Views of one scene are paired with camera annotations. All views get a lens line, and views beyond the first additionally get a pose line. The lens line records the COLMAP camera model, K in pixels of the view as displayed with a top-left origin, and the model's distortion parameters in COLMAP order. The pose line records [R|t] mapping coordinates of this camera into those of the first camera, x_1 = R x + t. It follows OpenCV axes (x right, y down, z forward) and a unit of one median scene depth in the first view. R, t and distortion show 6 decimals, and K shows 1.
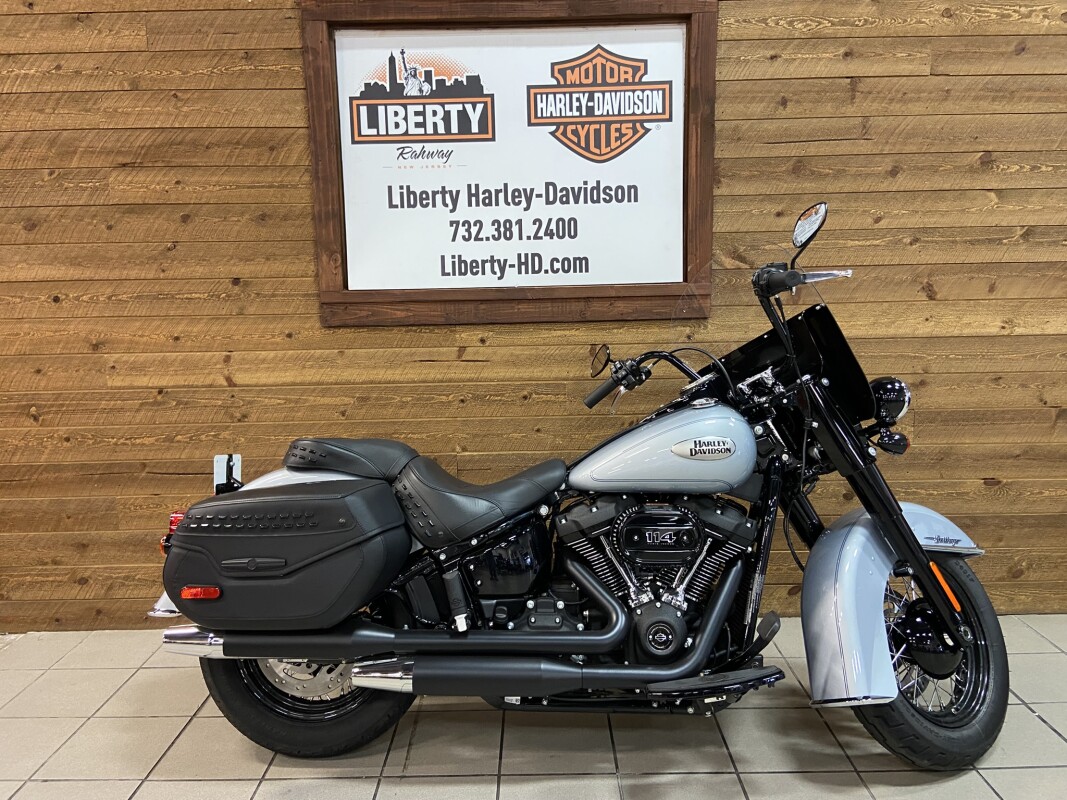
lens RADIAL K [[792.8, 0, 536.6], [0, 792.8, 388.5], [0, 0, 1]] dist [0.085028, -0.108159]
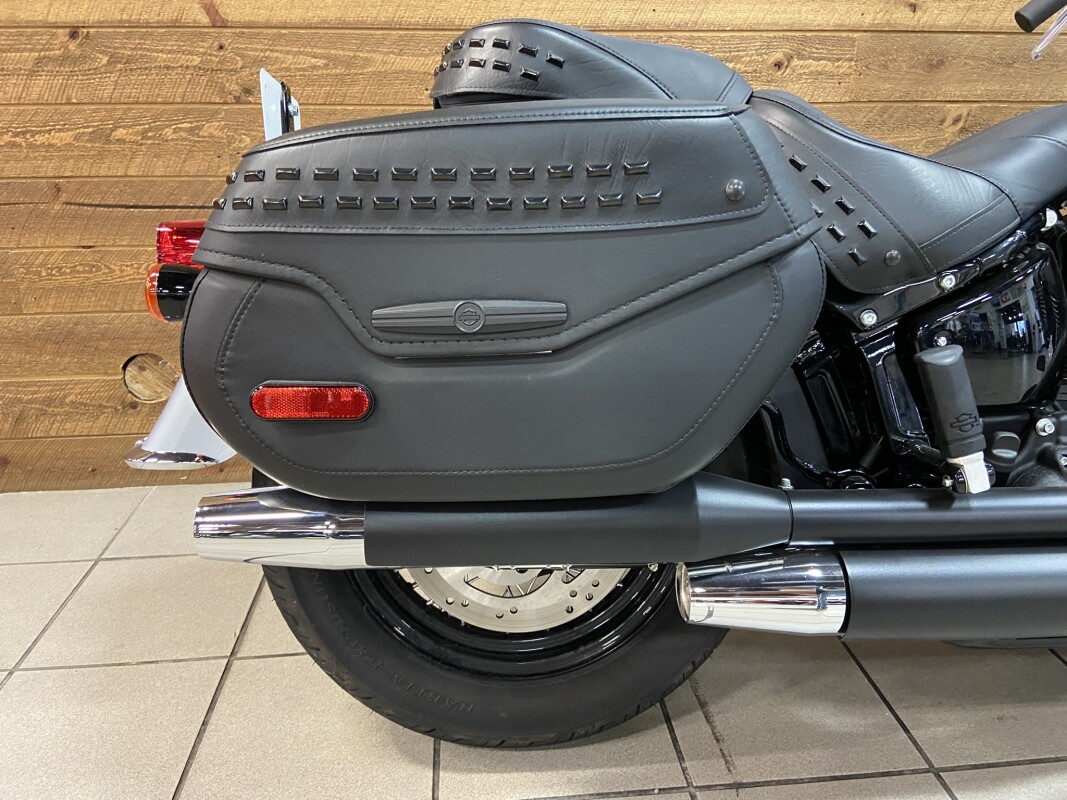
lens RADIAL K [[792.8, 0, 541.0], [0, 792.8, 400.9], [0, 0, 1]] dist [0.085028, -0.108159]
pose [[0.994742, -0.016820, 0.101019, -0.239864], [-0.004936, 0.977398, 0.211349, 0.122613], [-0.102291, -0.210736, 0.972176, 0.447948]]
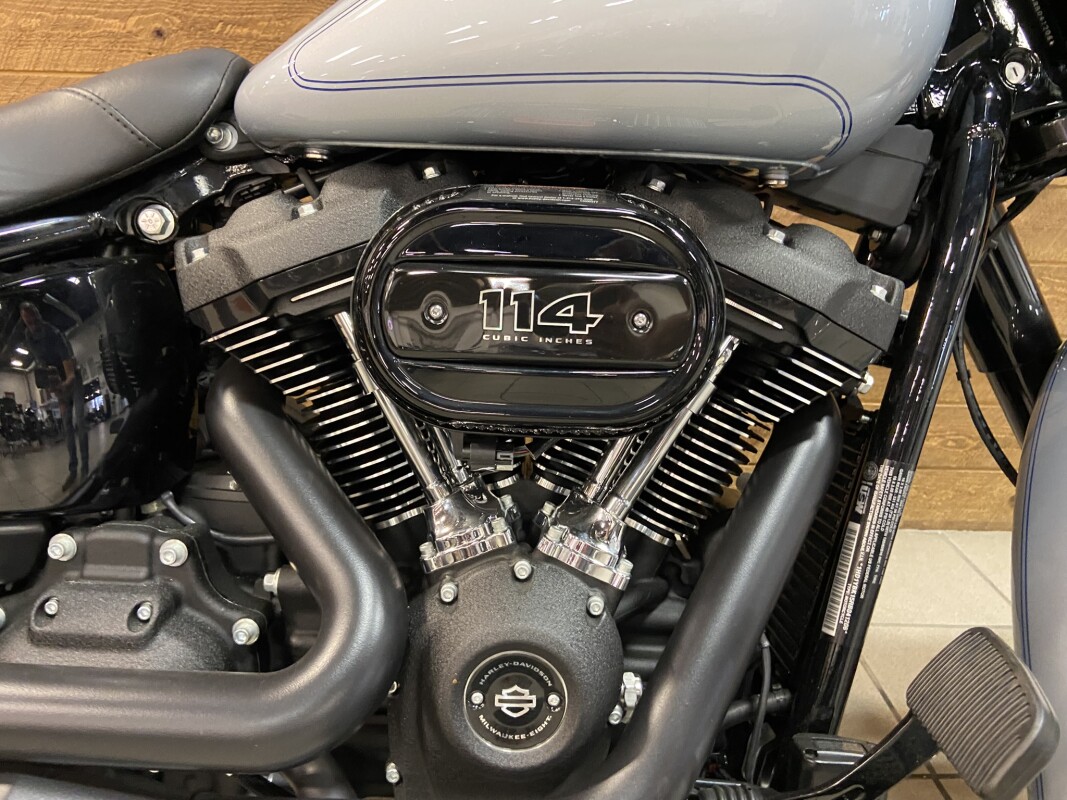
lens RADIAL K [[792.8, 0, 540.4], [0, 792.8, 393.0], [0, 0, 1]] dist [0.085028, -0.108159]
pose [[0.998202, 0.043807, 0.040905, 0.105220], [-0.050615, 0.981648, 0.183861, 0.118917], [-0.032100, -0.185601, 0.982101, 0.544078]]
